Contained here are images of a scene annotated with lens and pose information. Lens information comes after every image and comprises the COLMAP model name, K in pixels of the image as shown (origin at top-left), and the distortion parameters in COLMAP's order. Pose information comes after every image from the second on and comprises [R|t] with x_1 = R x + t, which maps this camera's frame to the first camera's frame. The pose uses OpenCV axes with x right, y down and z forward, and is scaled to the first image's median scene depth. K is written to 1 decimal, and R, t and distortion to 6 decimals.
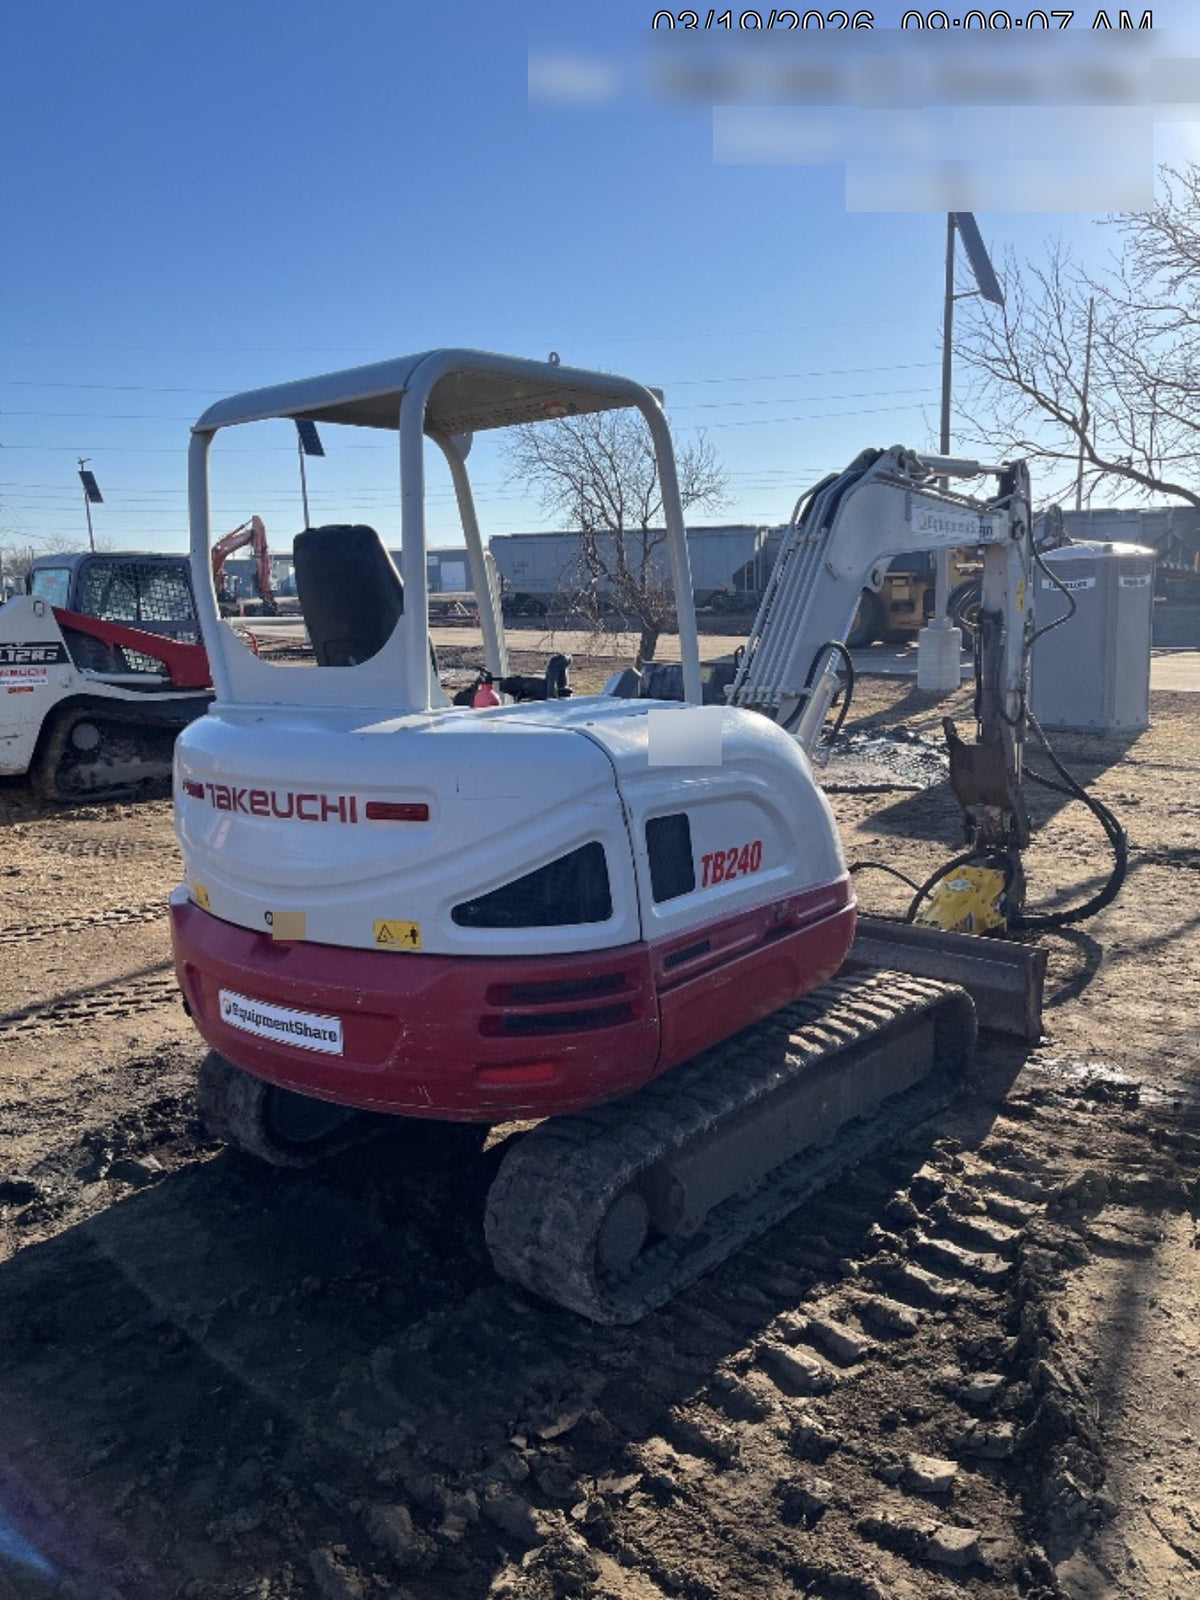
lens RADIAL K [[1187.9, 0, 592.2], [0, 1187.9, 820.2], [0, 0, 1]] dist [0.118463, -0.001308]
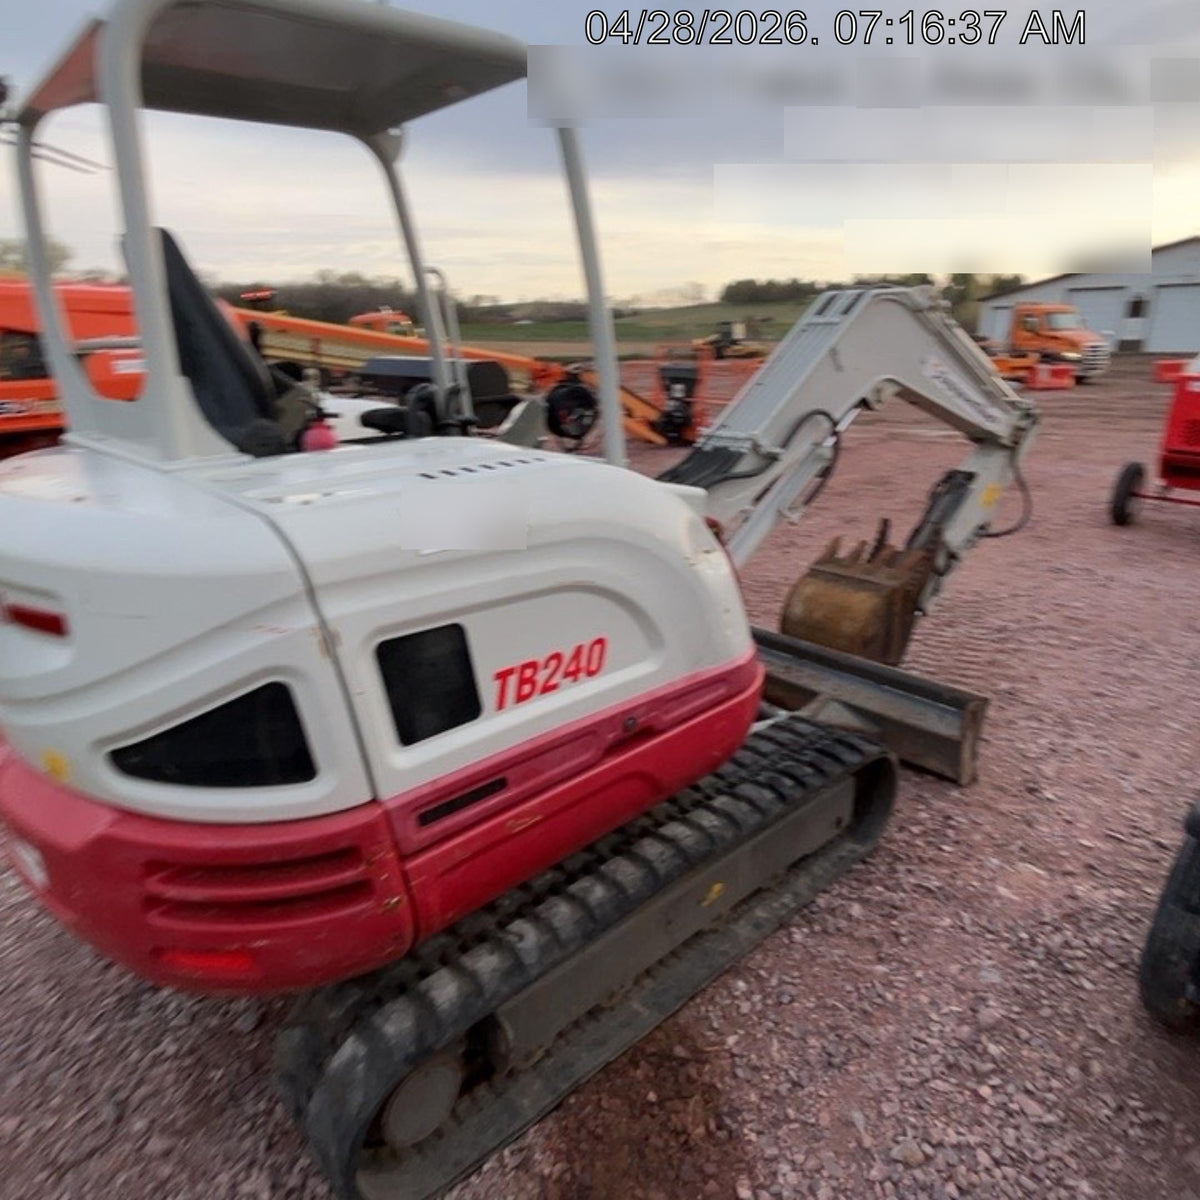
lens RADIAL K [[824.7, 0, 591.7], [0, 824.7, 598.9], [0, 0, 1]] dist [0.005638, -0.005661]
pose [[0.988083, 0.051592, -0.145020, 0.231760], [-0.029118, 0.987794, 0.153023, -0.100175], [0.151144, -0.146977, 0.977524, 0.514230]]
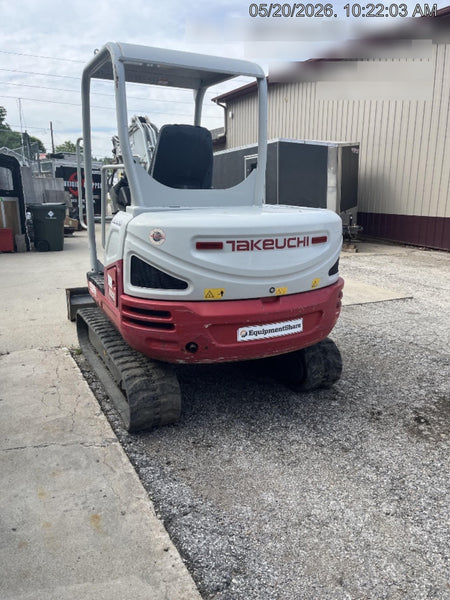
lens RADIAL K [[464.0, 0, 224.1], [0, 464.0, 308.5], [0, 0, 1]] dist [0.059744, -0.000156]
pose [[0.418754, -0.202036, 0.885340, -1.212402], [0.124587, 0.978500, 0.164367, -0.055237], [-0.899513, 0.041472, 0.434921, 0.680185]]
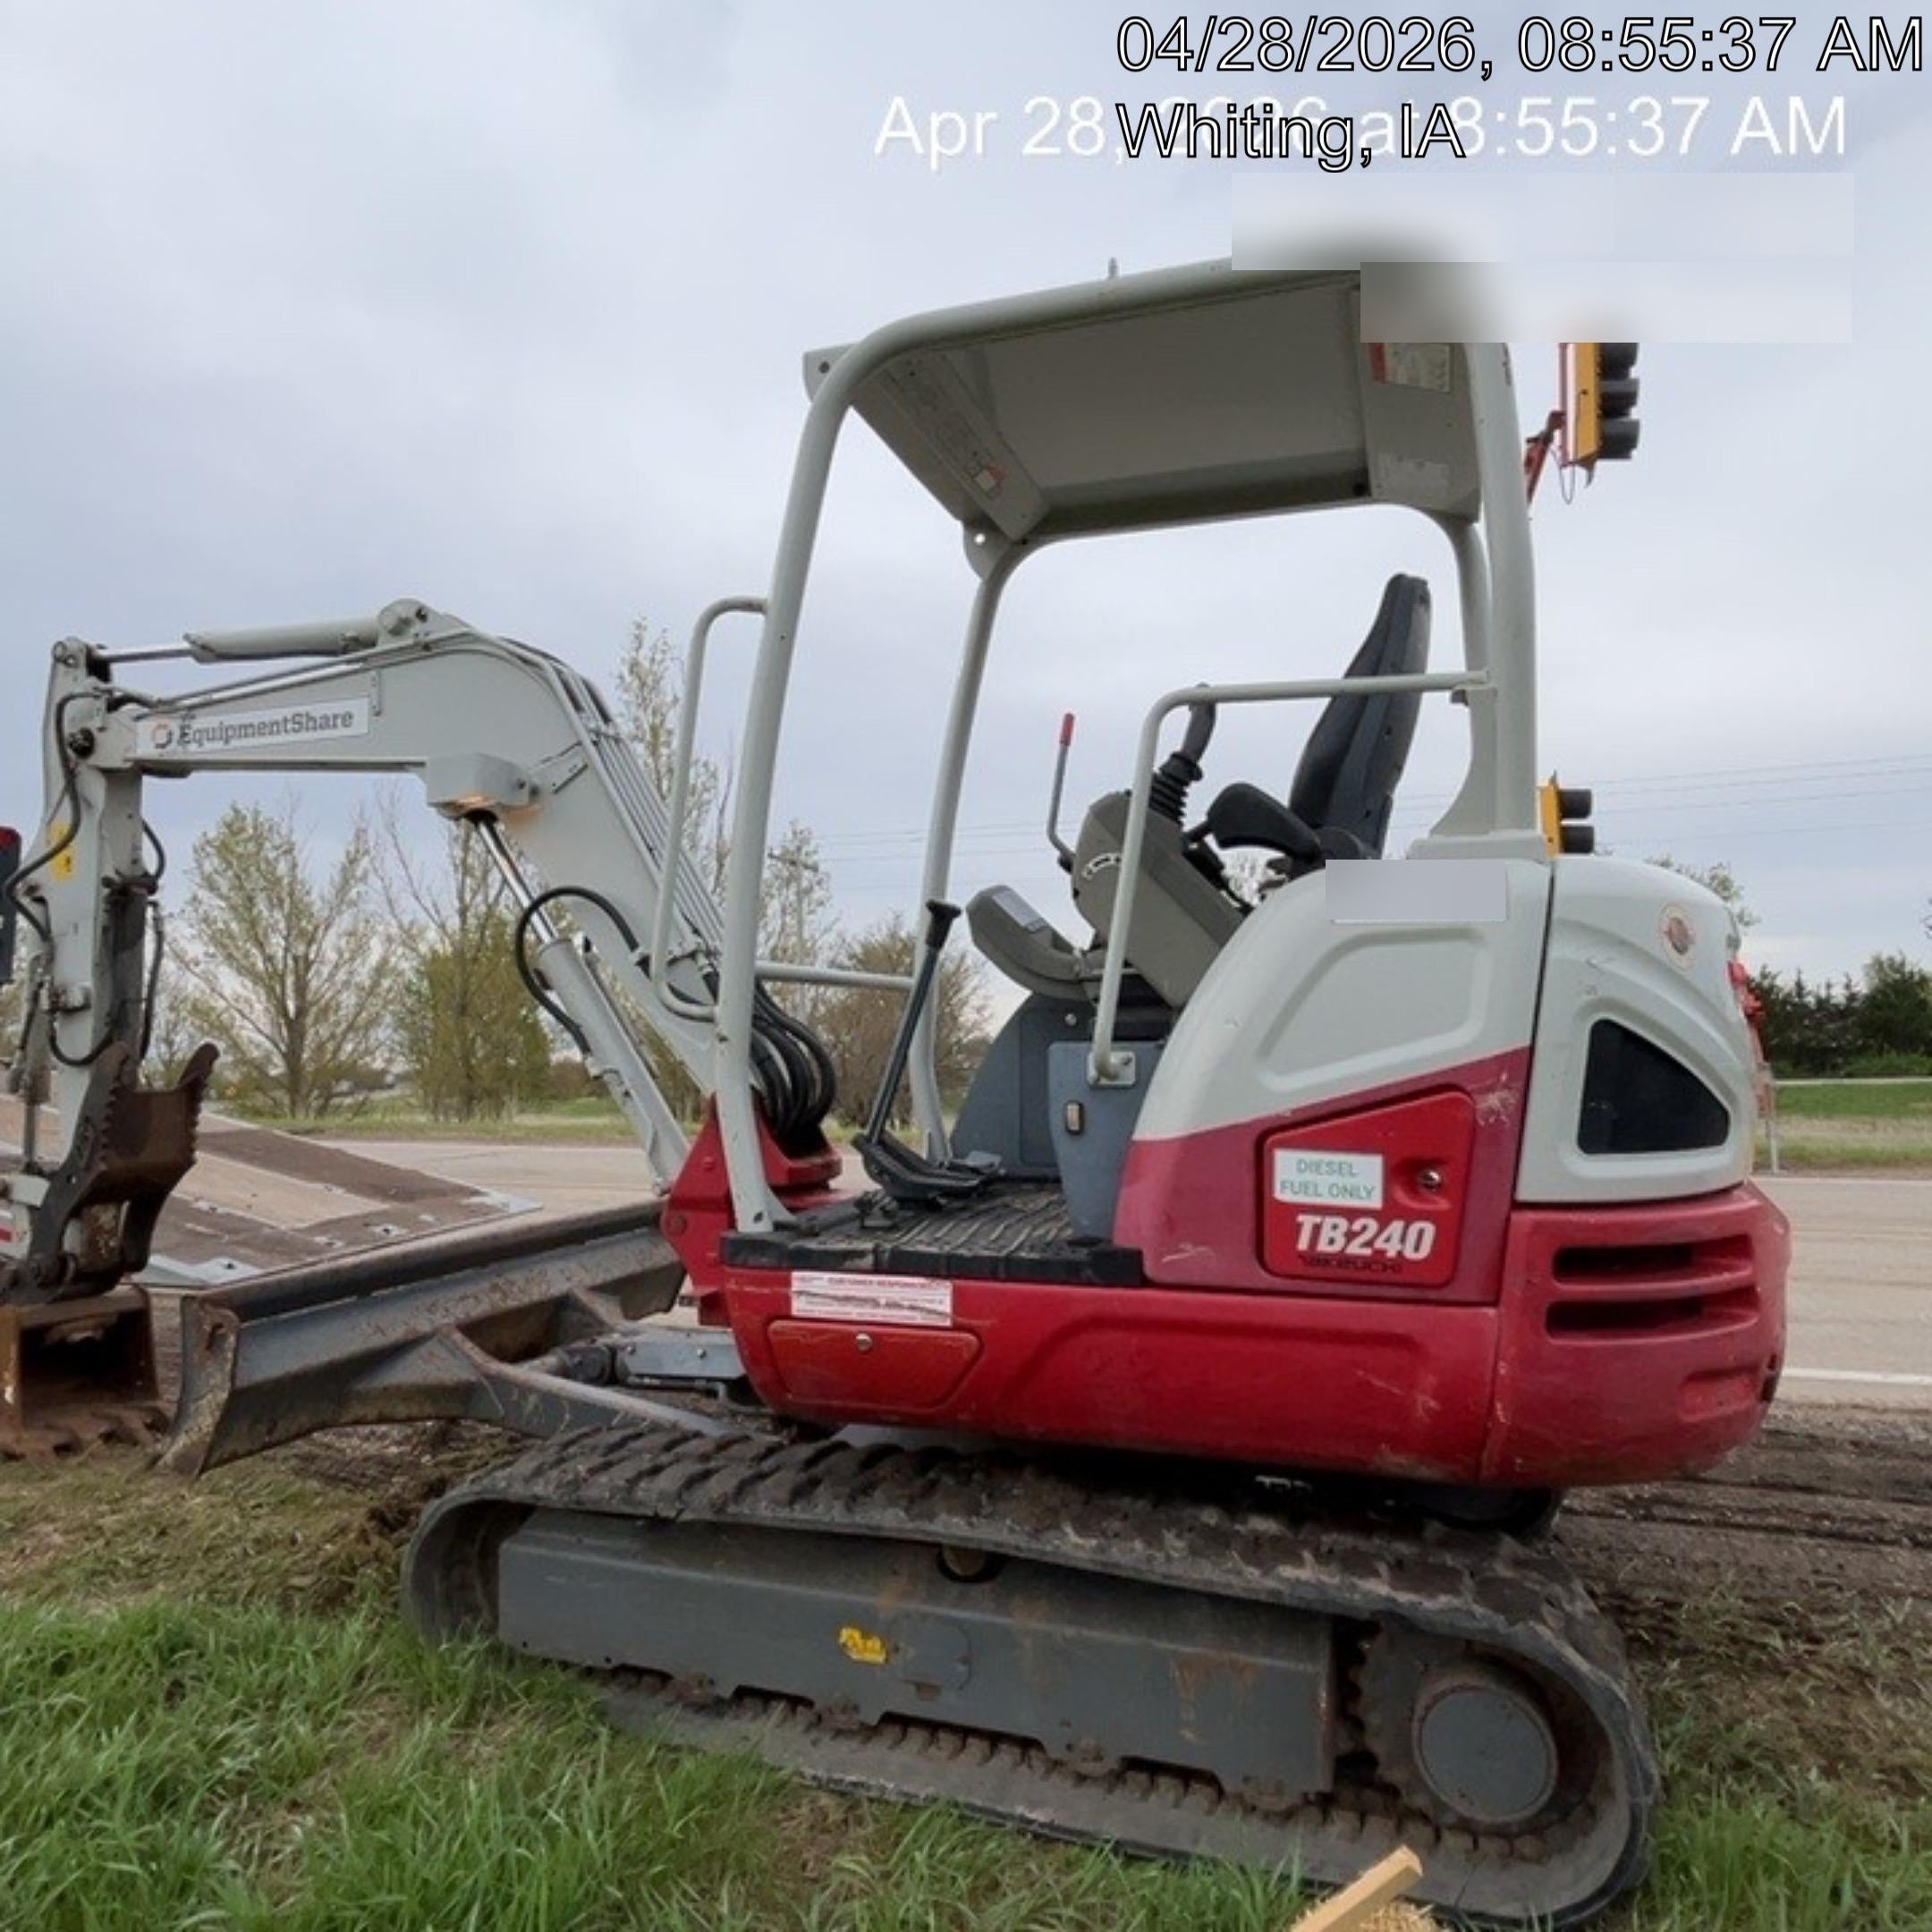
lens RADIAL K [[1327.8, 0, 952.6], [0, 1327.8, 964.2], [0, 0, 1]] dist [0.005638, -0.005661]
pose [[-0.339105, 0.085446, 0.936860, -0.914443], [0.173372, 0.984485, -0.027036, -0.090447], [-0.924635, 0.153257, -0.348658, 1.769373]]
